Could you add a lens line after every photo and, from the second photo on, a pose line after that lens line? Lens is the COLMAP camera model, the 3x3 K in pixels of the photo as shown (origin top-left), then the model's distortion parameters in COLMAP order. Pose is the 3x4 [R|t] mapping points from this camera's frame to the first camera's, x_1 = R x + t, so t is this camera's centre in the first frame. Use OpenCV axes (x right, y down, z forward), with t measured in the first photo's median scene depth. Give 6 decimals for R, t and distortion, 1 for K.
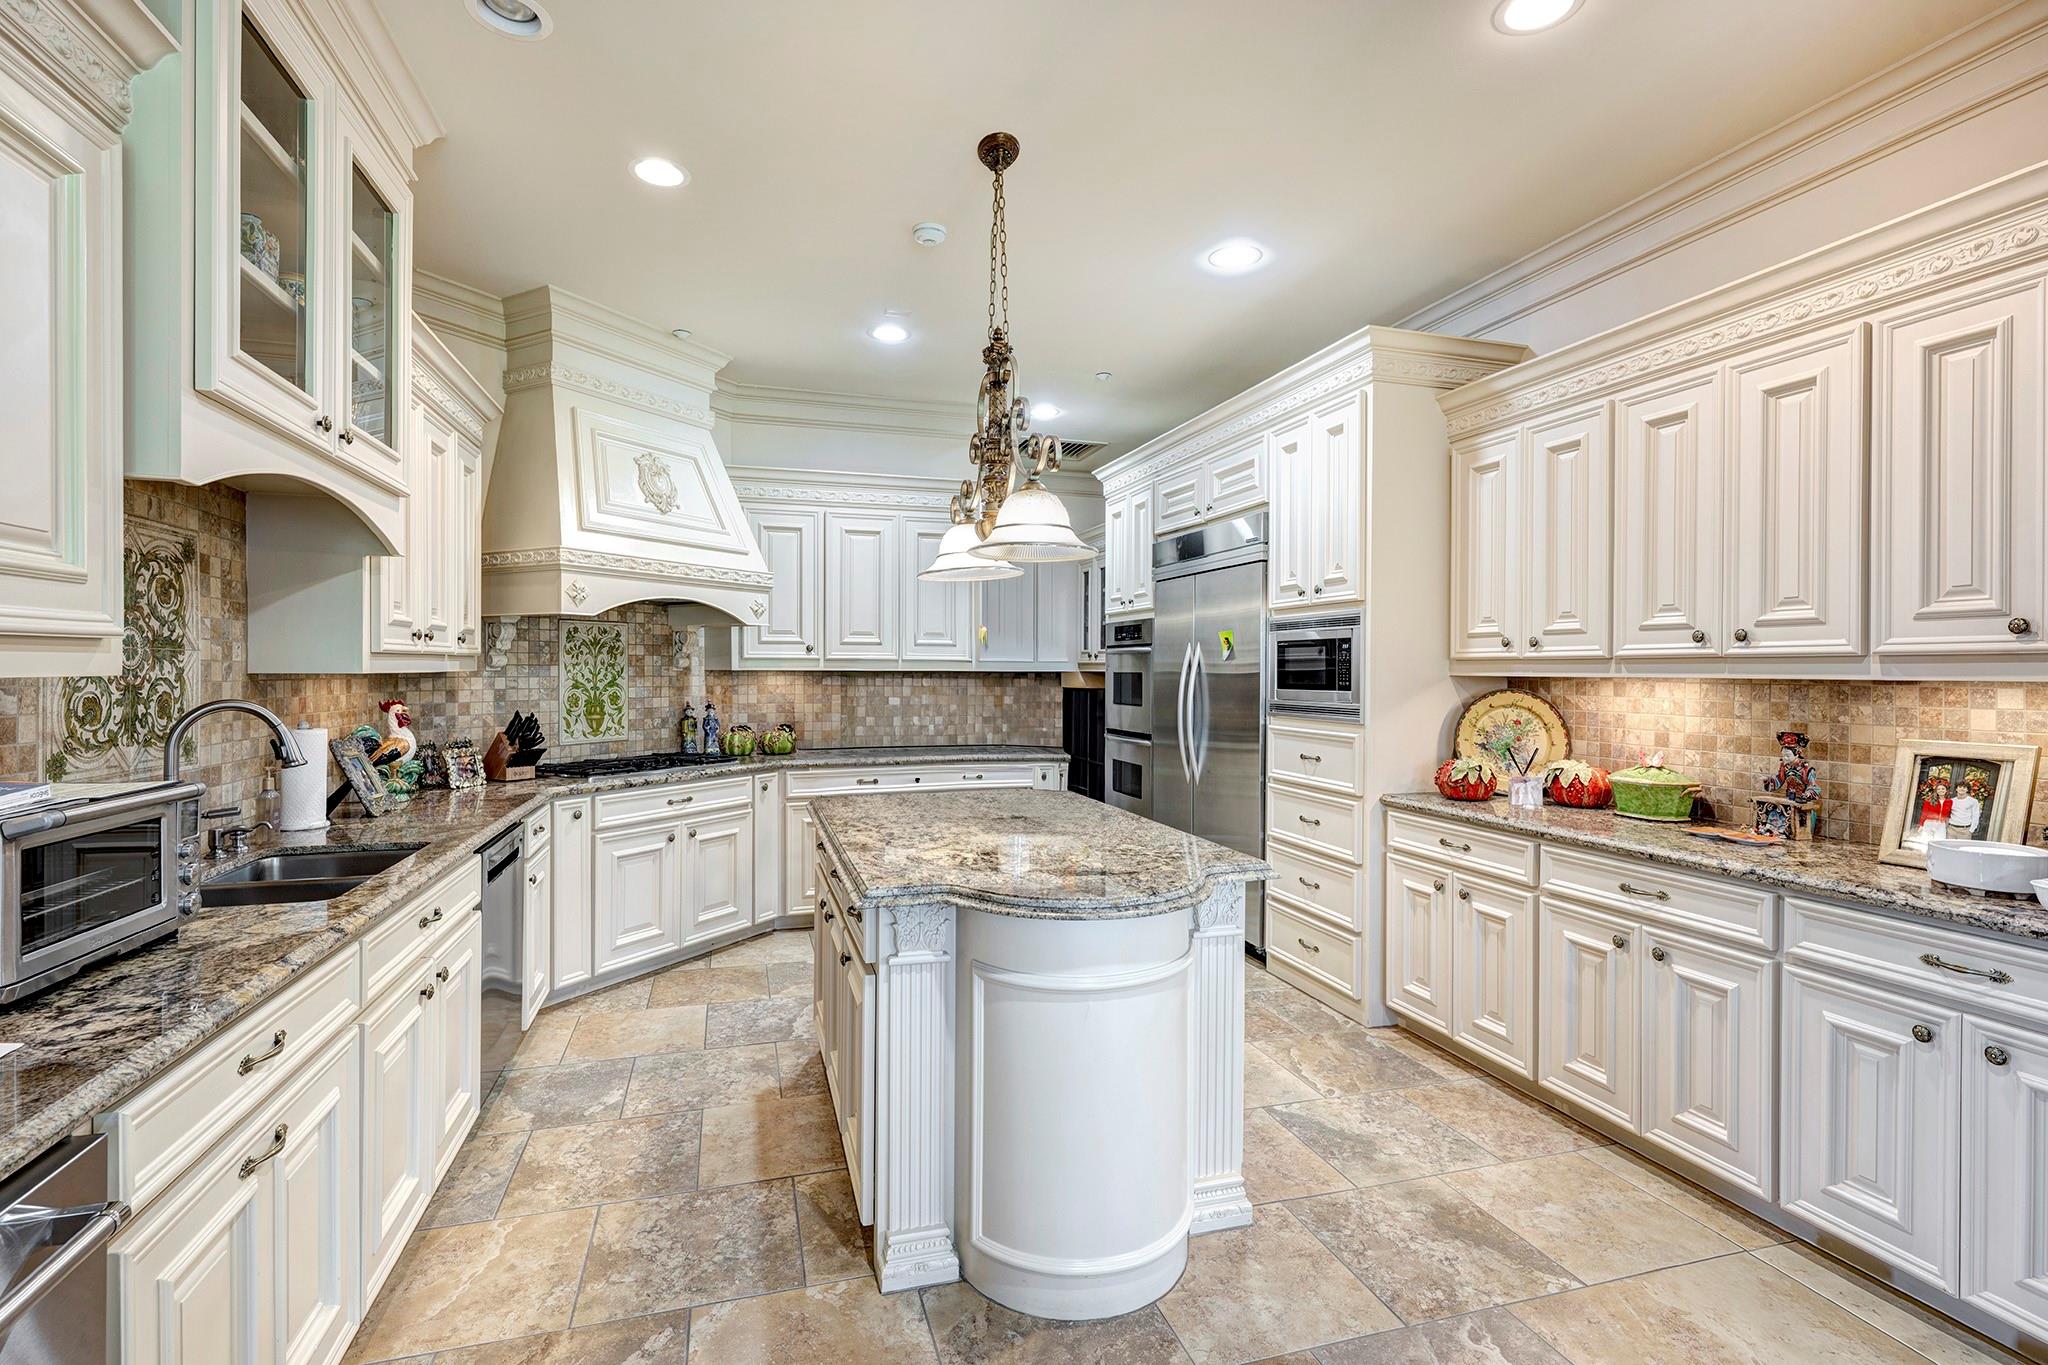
lens RADIAL K [[952.0, 0, 1022.9], [0, 952.0, 715.8], [0, 0, 1]] dist [-0.038932, 0.000670]
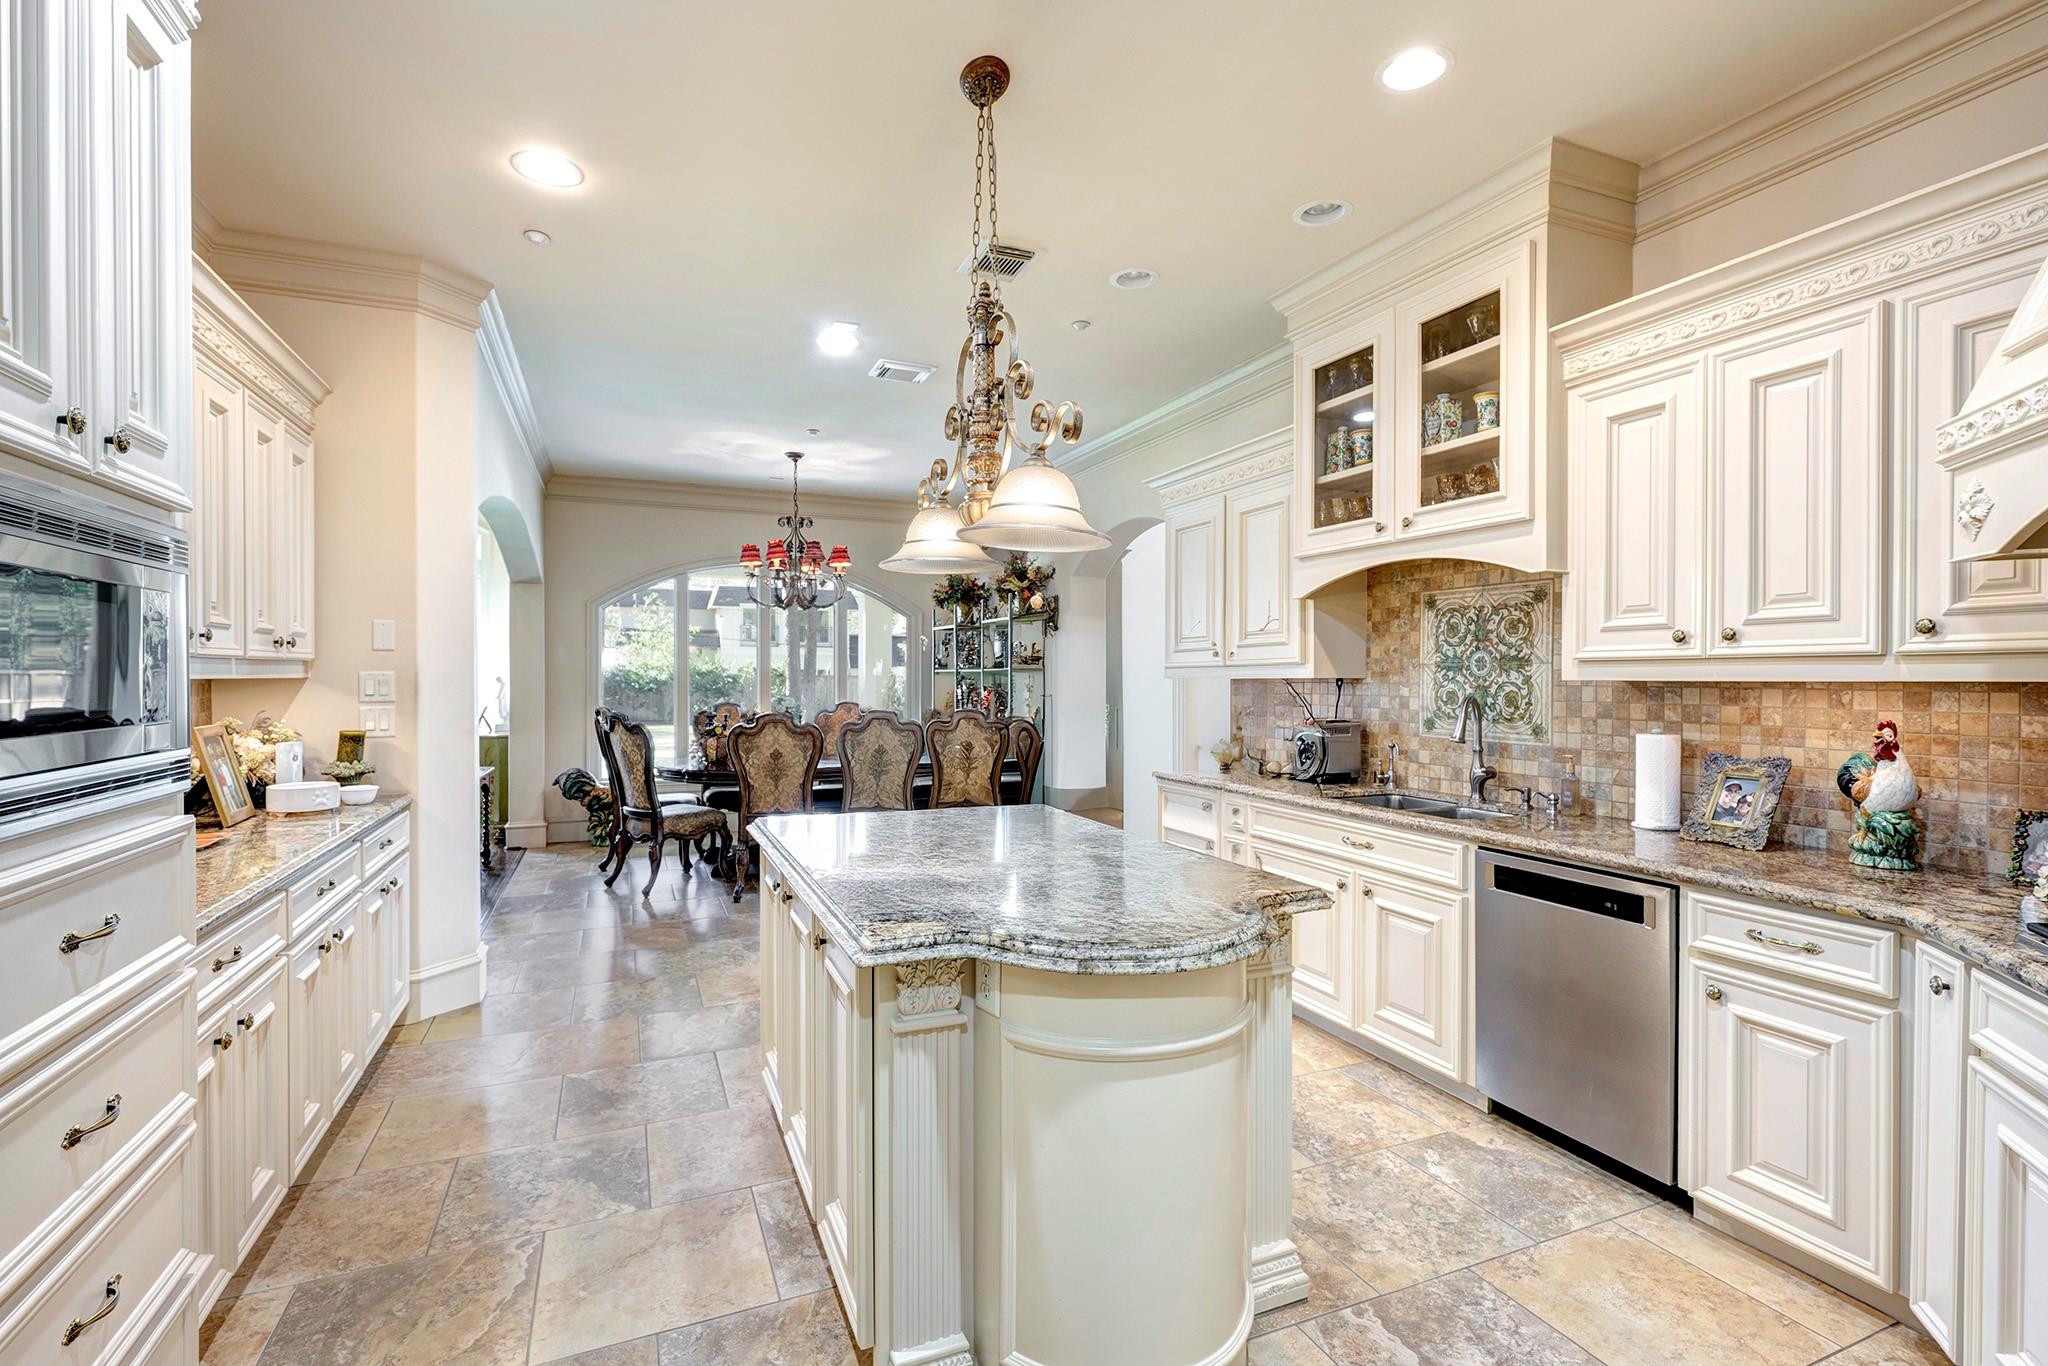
lens RADIAL K [[817.7, 0, 1024.0], [0, 817.7, 683.0], [0, 0, 1]] dist [0.001303, 0.000136]
pose [[0.984815, -0.004610, 0.173548, -0.071514], [0.011288, 0.999232, -0.037512, -0.010971], [-0.173242, 0.038901, 0.984111, 0.241796]]
